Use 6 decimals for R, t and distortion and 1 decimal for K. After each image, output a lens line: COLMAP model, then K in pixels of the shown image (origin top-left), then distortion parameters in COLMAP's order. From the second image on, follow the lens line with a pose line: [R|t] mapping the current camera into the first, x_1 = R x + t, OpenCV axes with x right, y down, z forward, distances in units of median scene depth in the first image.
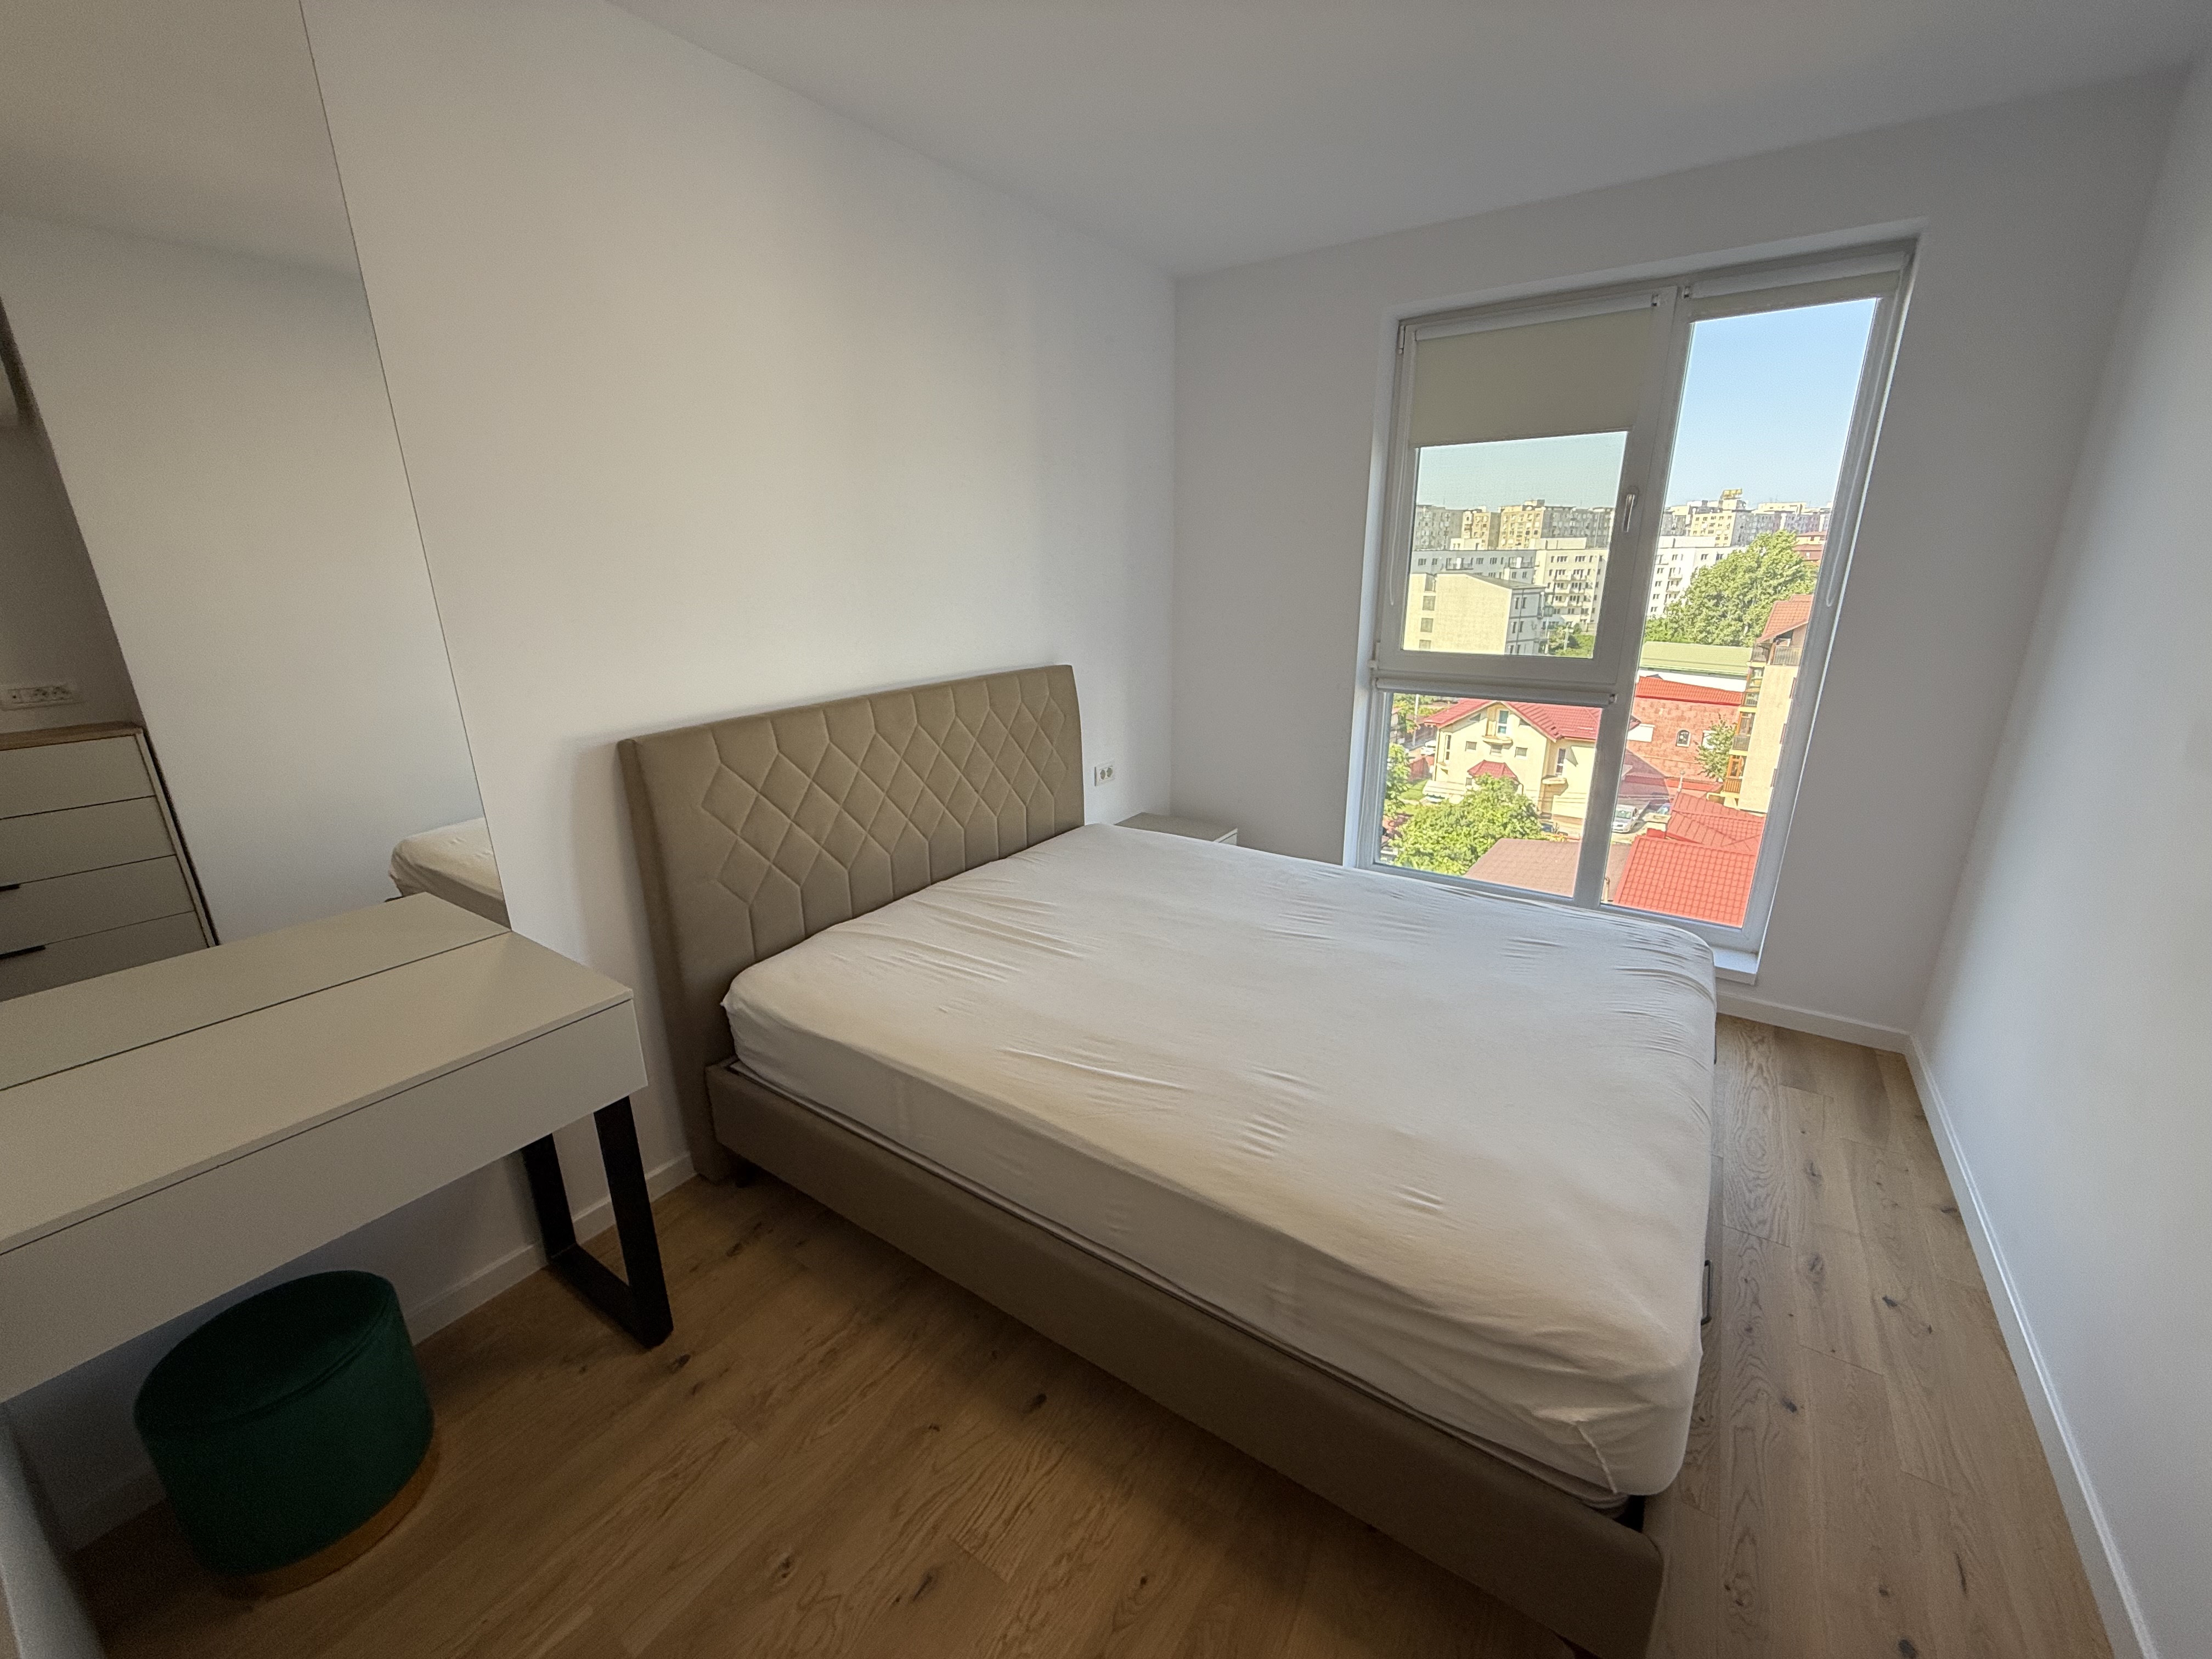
lens RADIAL K [[879.4, 0, 1102.5], [0, 879.4, 831.8], [0, 0, 1]] dist [-0.003272, 0.001863]
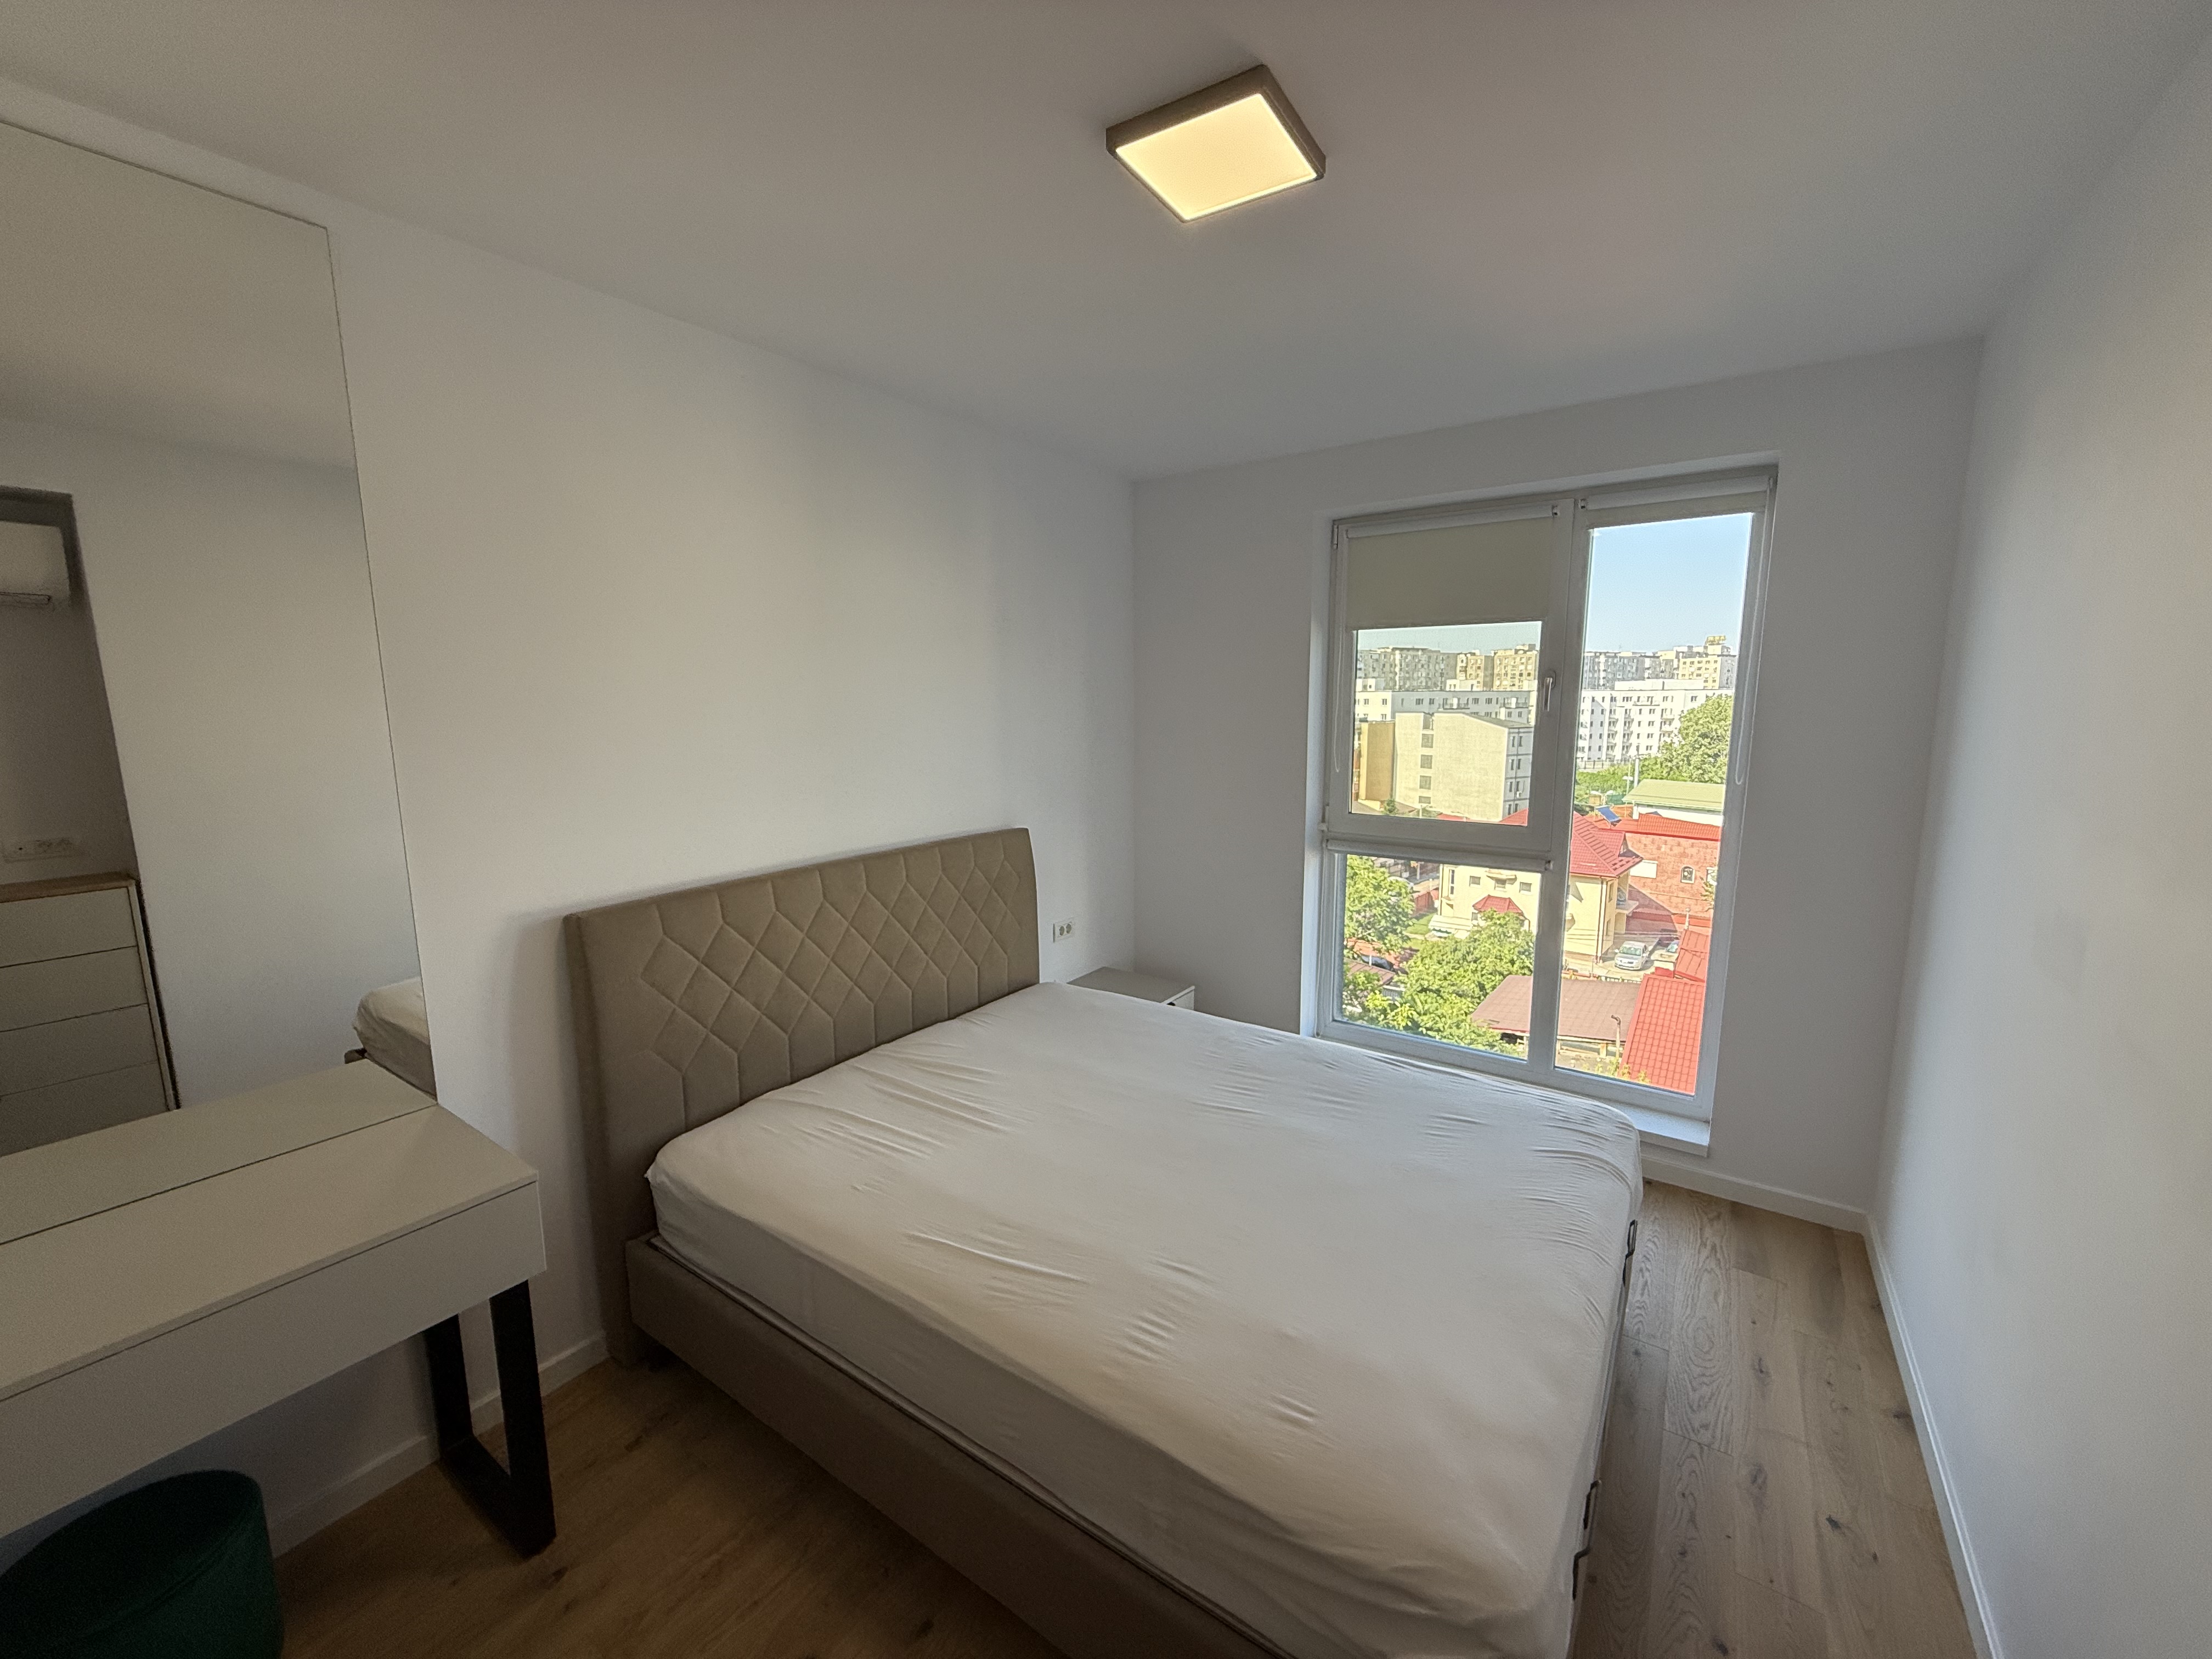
lens RADIAL K [[879.4, 0, 1101.9], [0, 879.4, 833.8], [0, 0, 1]] dist [-0.003272, 0.001863]
pose [[0.999938, 0.007646, -0.008084, 0.084112], [-0.008741, 0.989313, -0.145543, -0.044232], [0.006885, 0.145605, 0.989319, -0.041749]]
